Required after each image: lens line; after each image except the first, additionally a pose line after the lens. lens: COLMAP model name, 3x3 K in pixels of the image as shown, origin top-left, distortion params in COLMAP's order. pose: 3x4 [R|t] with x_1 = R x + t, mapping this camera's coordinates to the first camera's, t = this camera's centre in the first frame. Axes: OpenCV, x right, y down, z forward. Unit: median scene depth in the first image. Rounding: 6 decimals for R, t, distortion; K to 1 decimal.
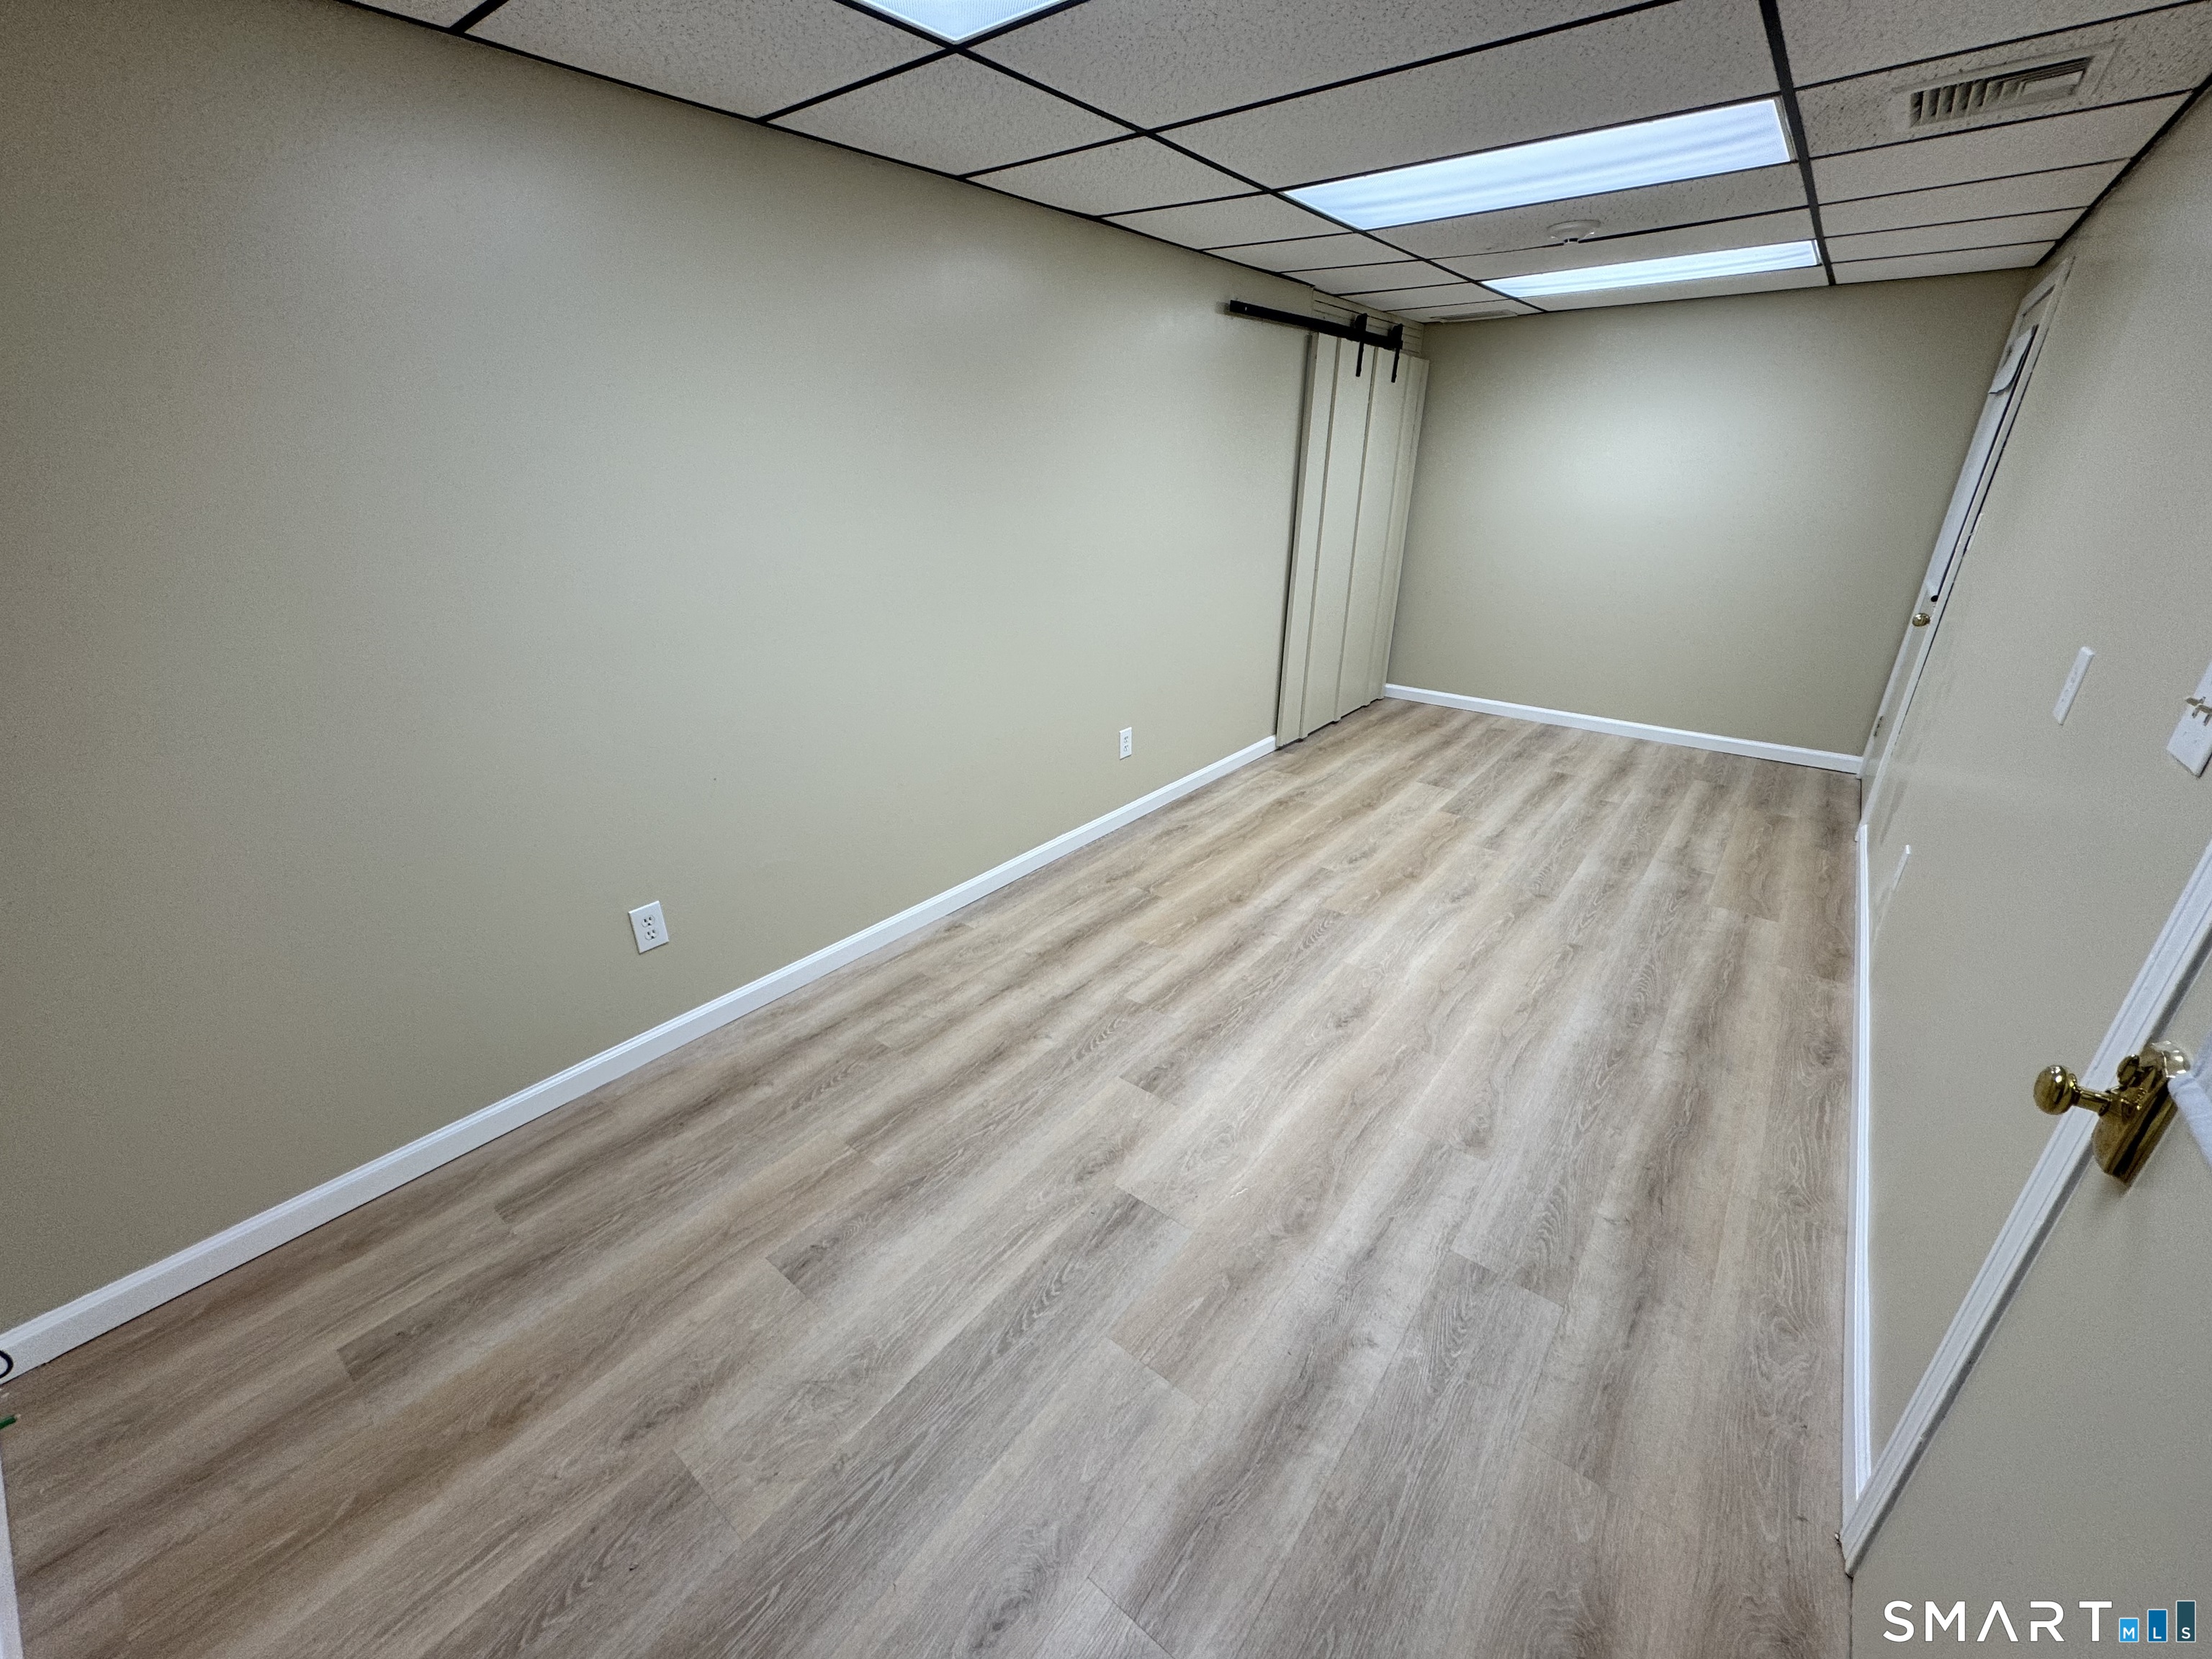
lens RADIAL K [[875.9, 0, 1109.0], [0, 875.9, 828.5], [0, 0, 1]] dist [-0.000391, -0.000098]
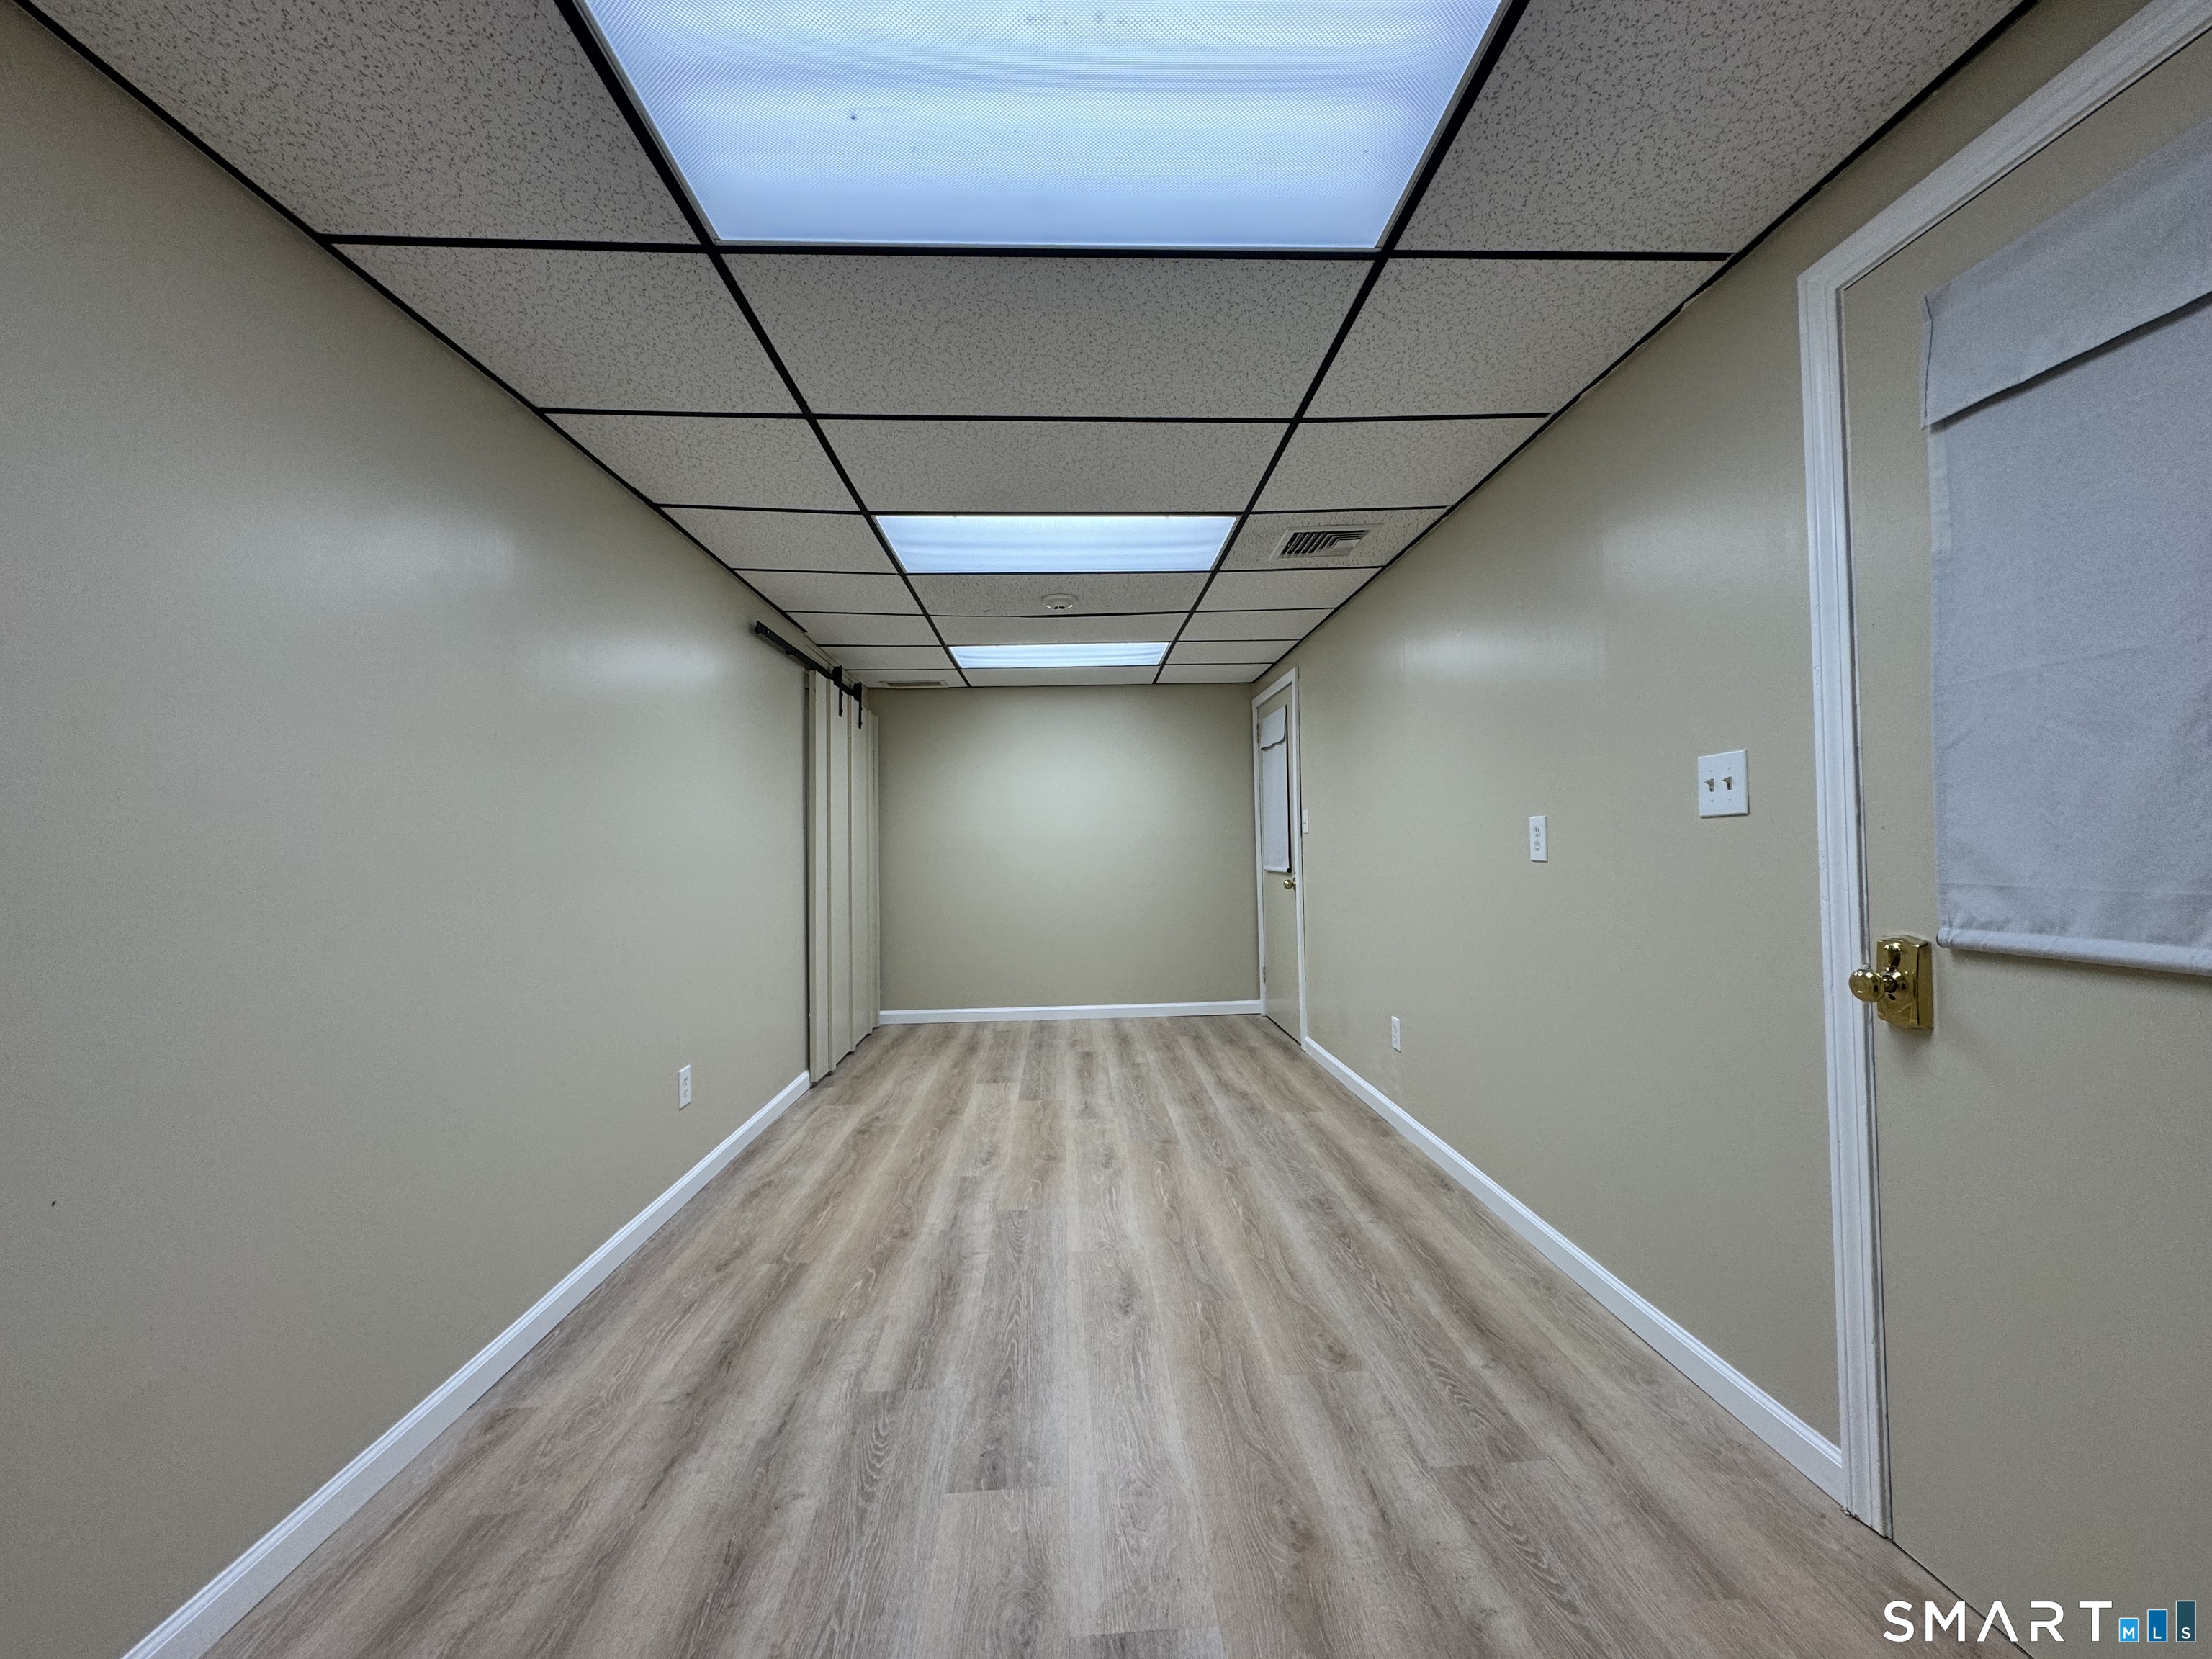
lens RADIAL K [[875.9, 0, 1109.0], [0, 875.9, 828.5], [0, 0, 1]] dist [-0.000391, -0.000098]
pose [[0.750743, -0.000418, 0.660595, -0.260009], [0.276522, 0.908371, -0.313683, 0.050827], [-0.599934, 0.418164, 0.682069, 0.195493]]
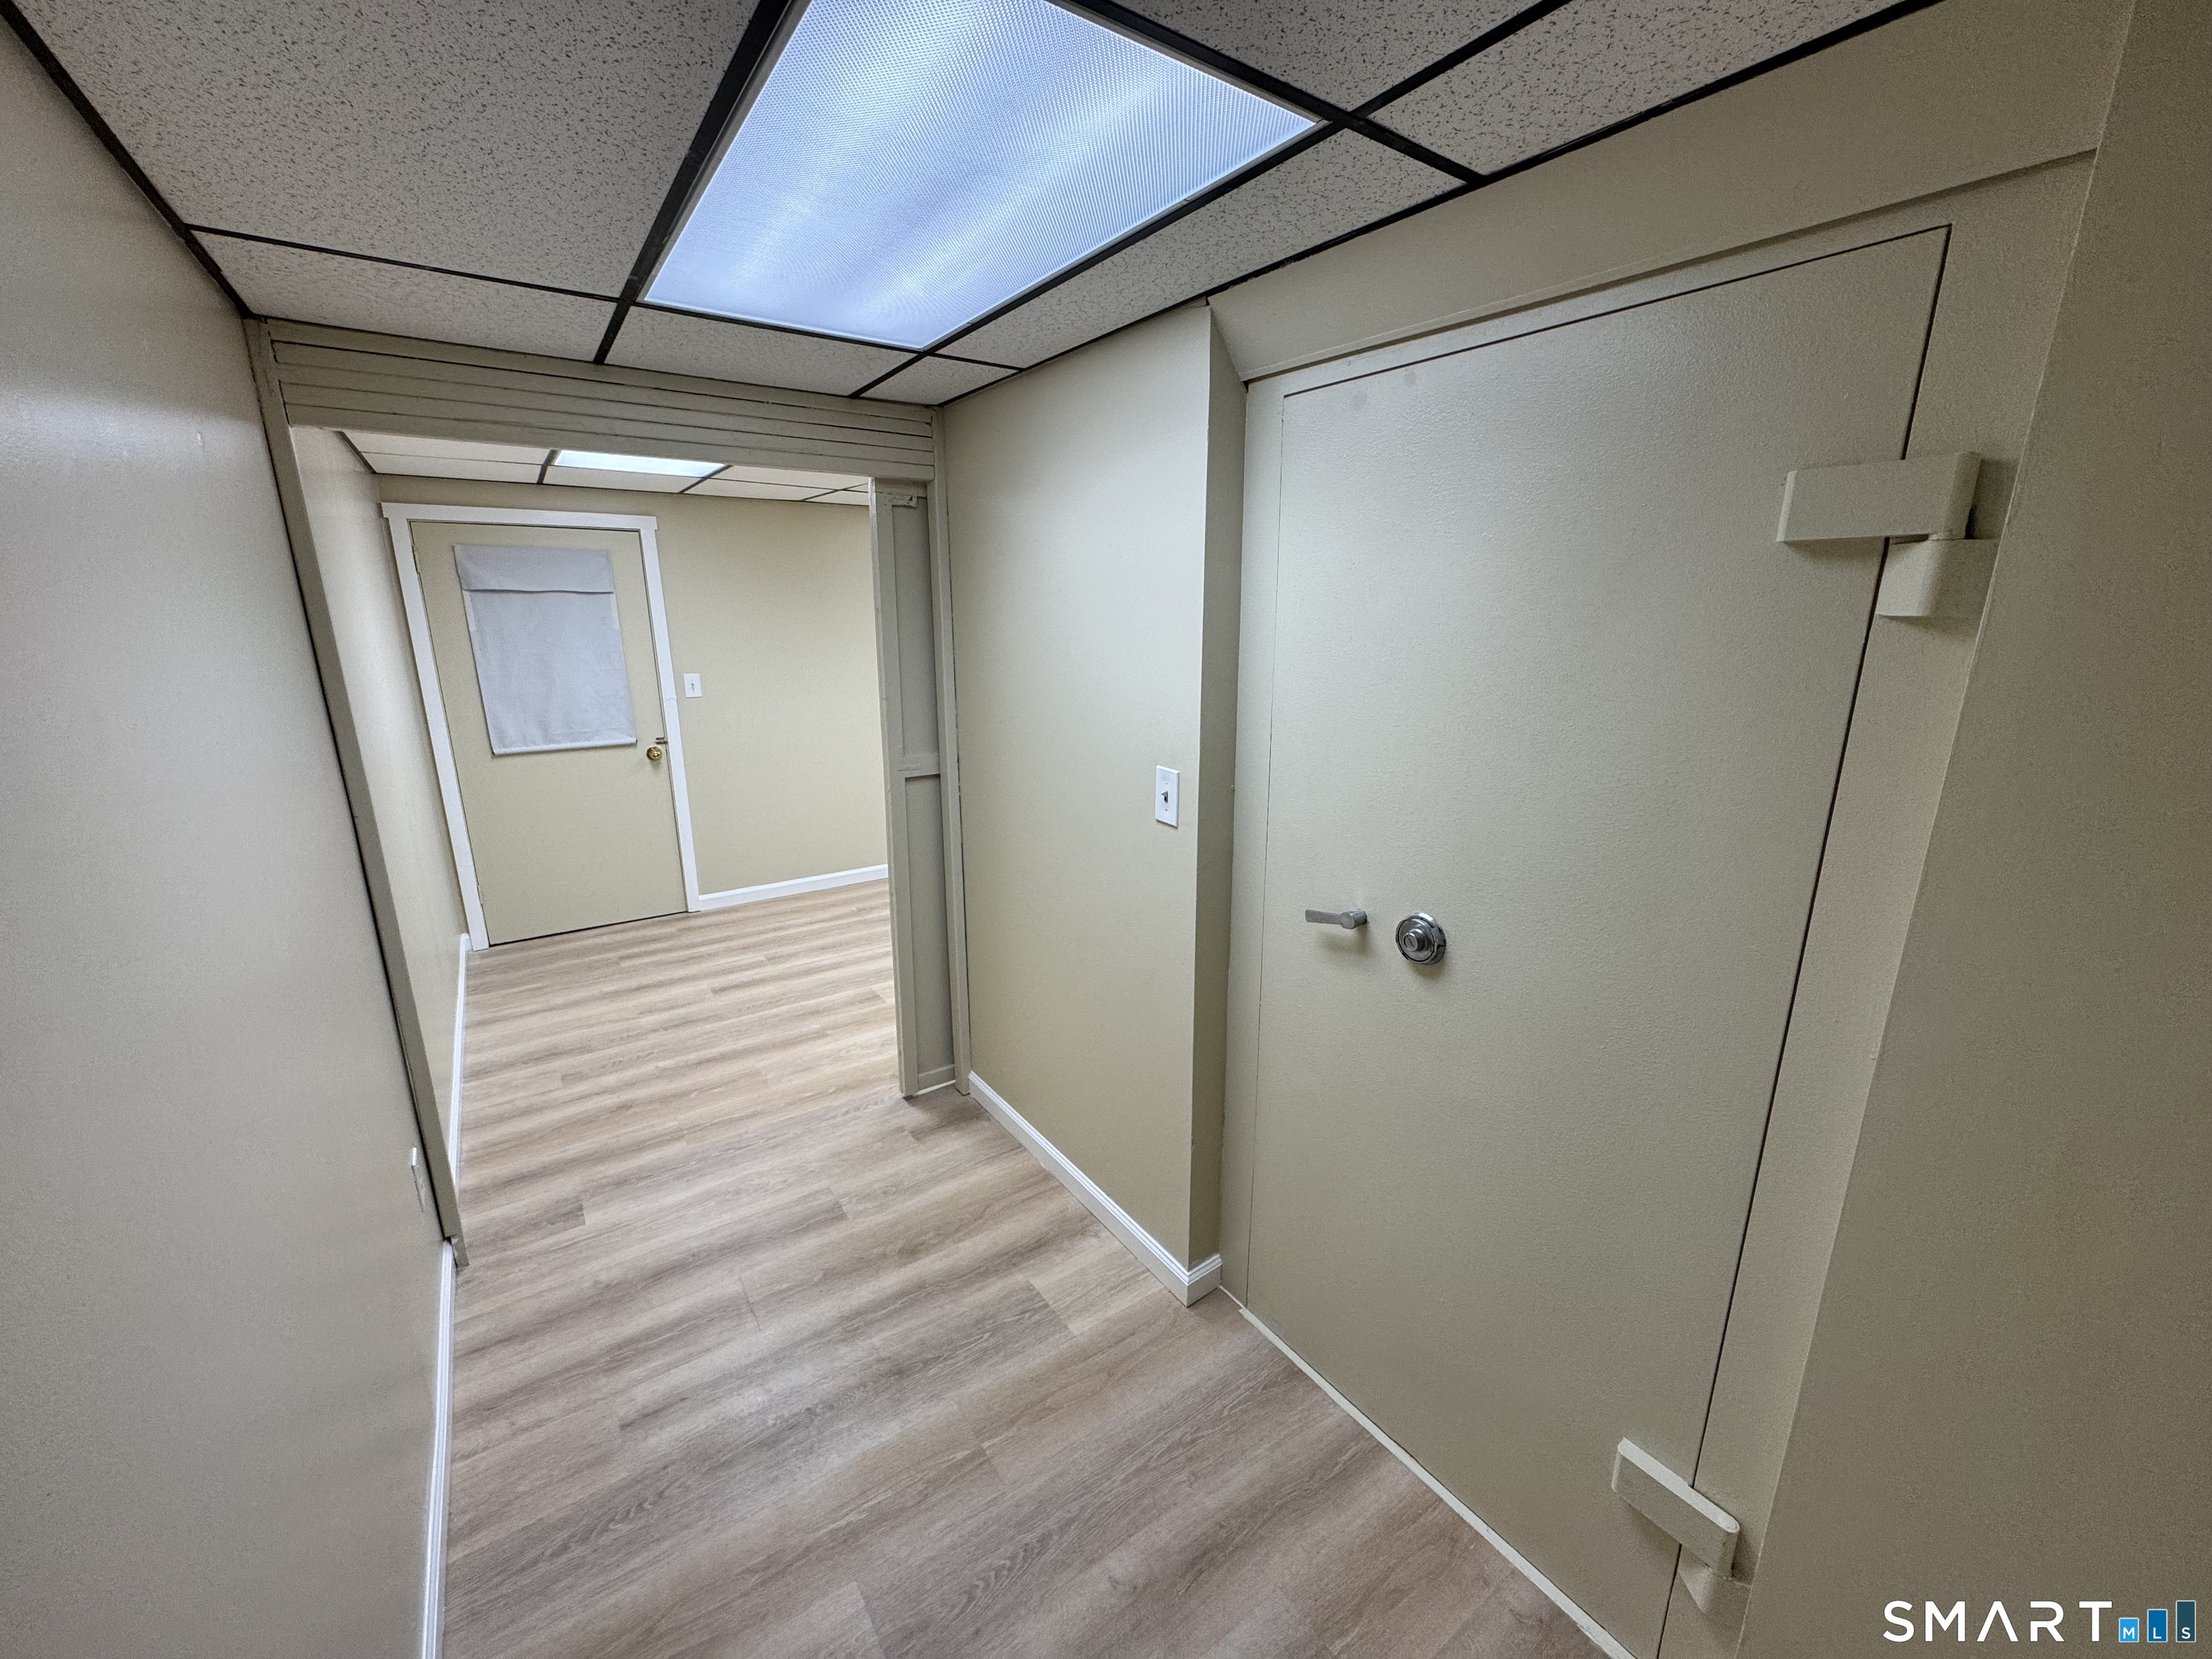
lens RADIAL K [[875.9, 0, 1109.0], [0, 875.9, 828.5], [0, 0, 1]] dist [-0.000391, -0.000098]
pose [[-0.958914, -0.069262, 0.275113, -0.118680], [0.111198, 0.800382, 0.589087, -0.978316], [-0.260997, 0.595476, -0.759796, 2.175490]]
